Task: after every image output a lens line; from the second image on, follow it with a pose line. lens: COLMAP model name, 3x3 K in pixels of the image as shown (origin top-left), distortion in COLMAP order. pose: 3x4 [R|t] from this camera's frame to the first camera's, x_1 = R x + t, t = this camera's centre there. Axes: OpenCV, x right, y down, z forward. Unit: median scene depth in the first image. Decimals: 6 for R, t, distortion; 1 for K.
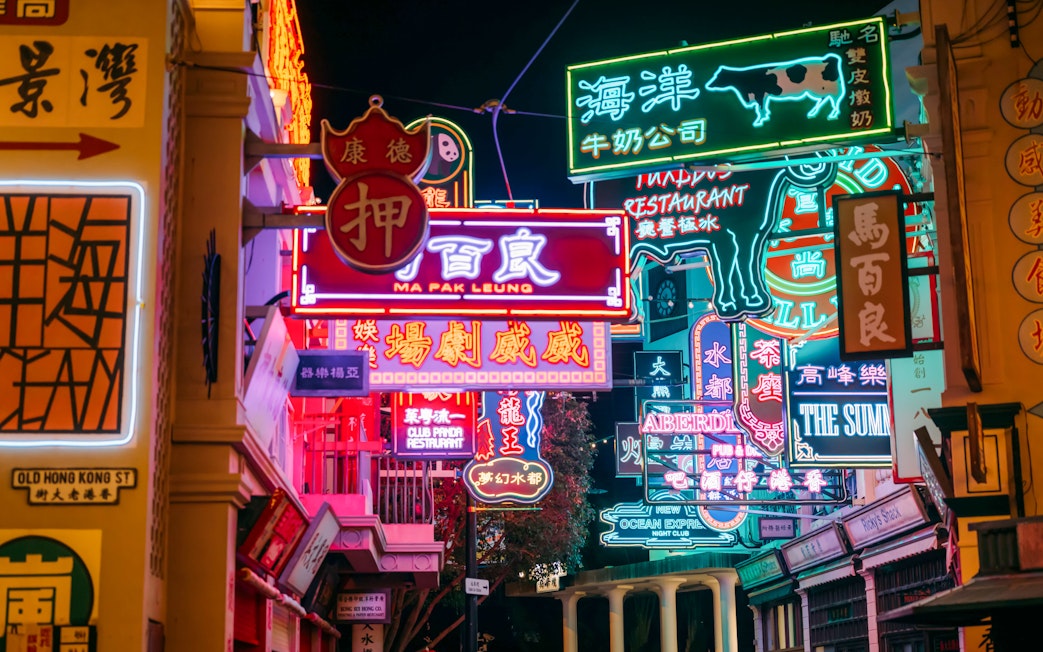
lens RADIAL K [[1710.9, 0, 605.2], [0, 1710.9, 326.0], [0, 0, 1]] dist [-0.015275, 0.075279]
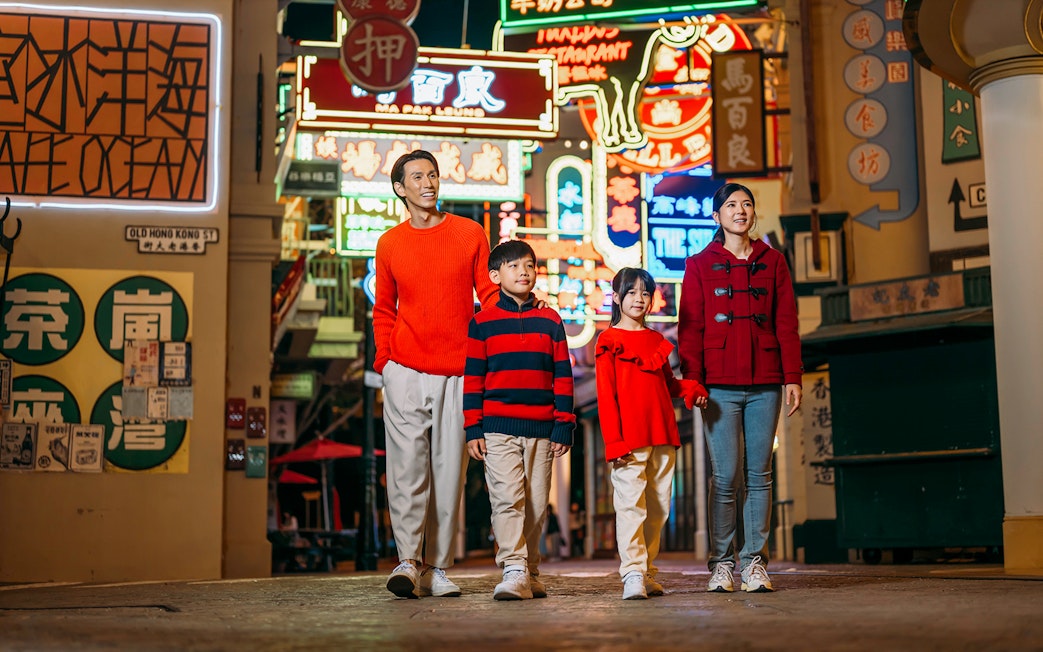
lens RADIAL K [[1710.9, 0, 605.2], [0, 1710.9, 326.0], [0, 0, 1]] dist [-0.015275, 0.075279]
pose [[0.991496, 0.020781, 0.128465, -0.126563], [-0.030216, 0.996951, 0.071936, 0.047380], [-0.126578, -0.075206, 0.989102, -0.335131]]
